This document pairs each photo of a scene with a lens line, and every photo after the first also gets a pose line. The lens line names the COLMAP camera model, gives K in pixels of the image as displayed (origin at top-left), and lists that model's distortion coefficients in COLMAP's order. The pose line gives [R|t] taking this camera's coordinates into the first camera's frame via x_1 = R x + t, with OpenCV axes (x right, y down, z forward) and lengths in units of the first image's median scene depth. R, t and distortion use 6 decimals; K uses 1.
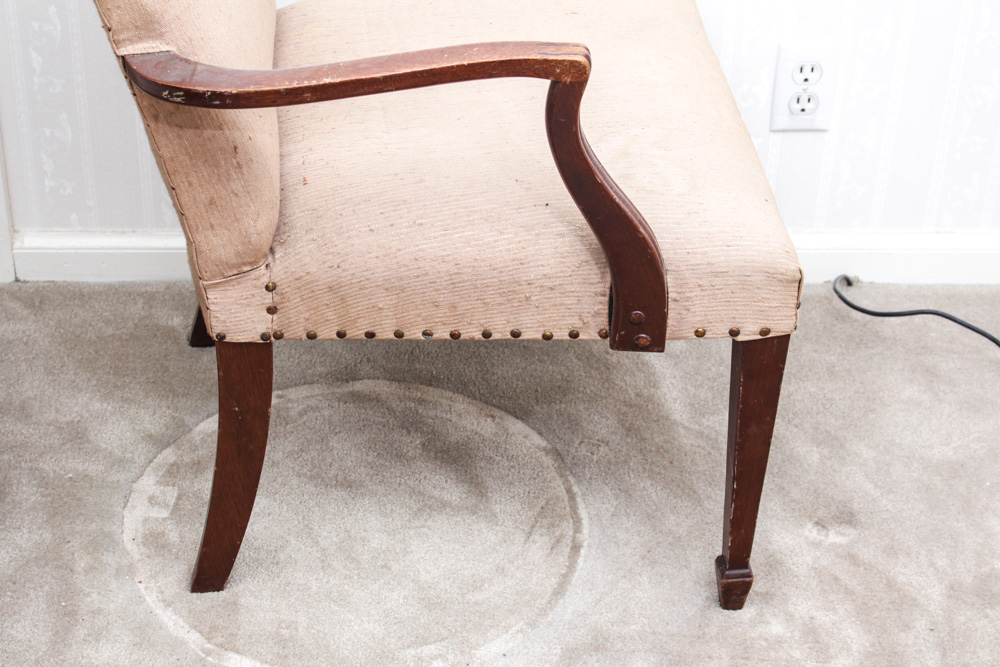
lens RADIAL K [[1982.0, 0, 500.0], [0, 1982.0, 333.5], [0, 0, 1]] dist [-0.012507, 0.040482]
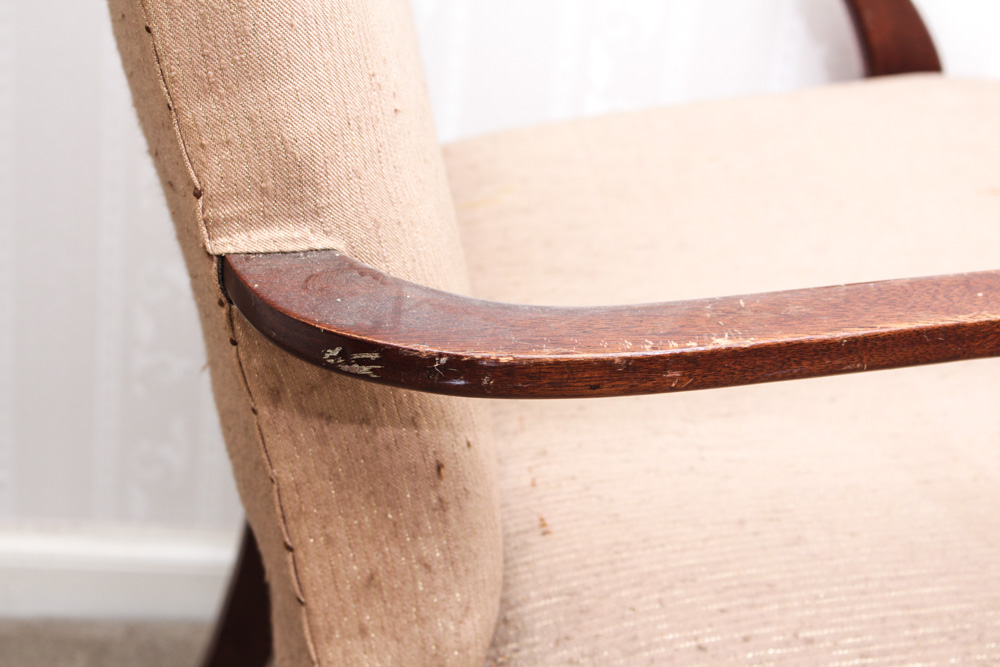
lens RADIAL K [[2363.6, 0, 500.0], [0, 2363.6, 333.5], [0, 0, 1]] dist [0.023833, -0.017433]
pose [[0.997226, 0.048832, 0.056171, -0.159003], [-0.043964, 0.995422, -0.084861, -0.083017], [-0.060058, 0.082157, 0.994808, 0.491805]]
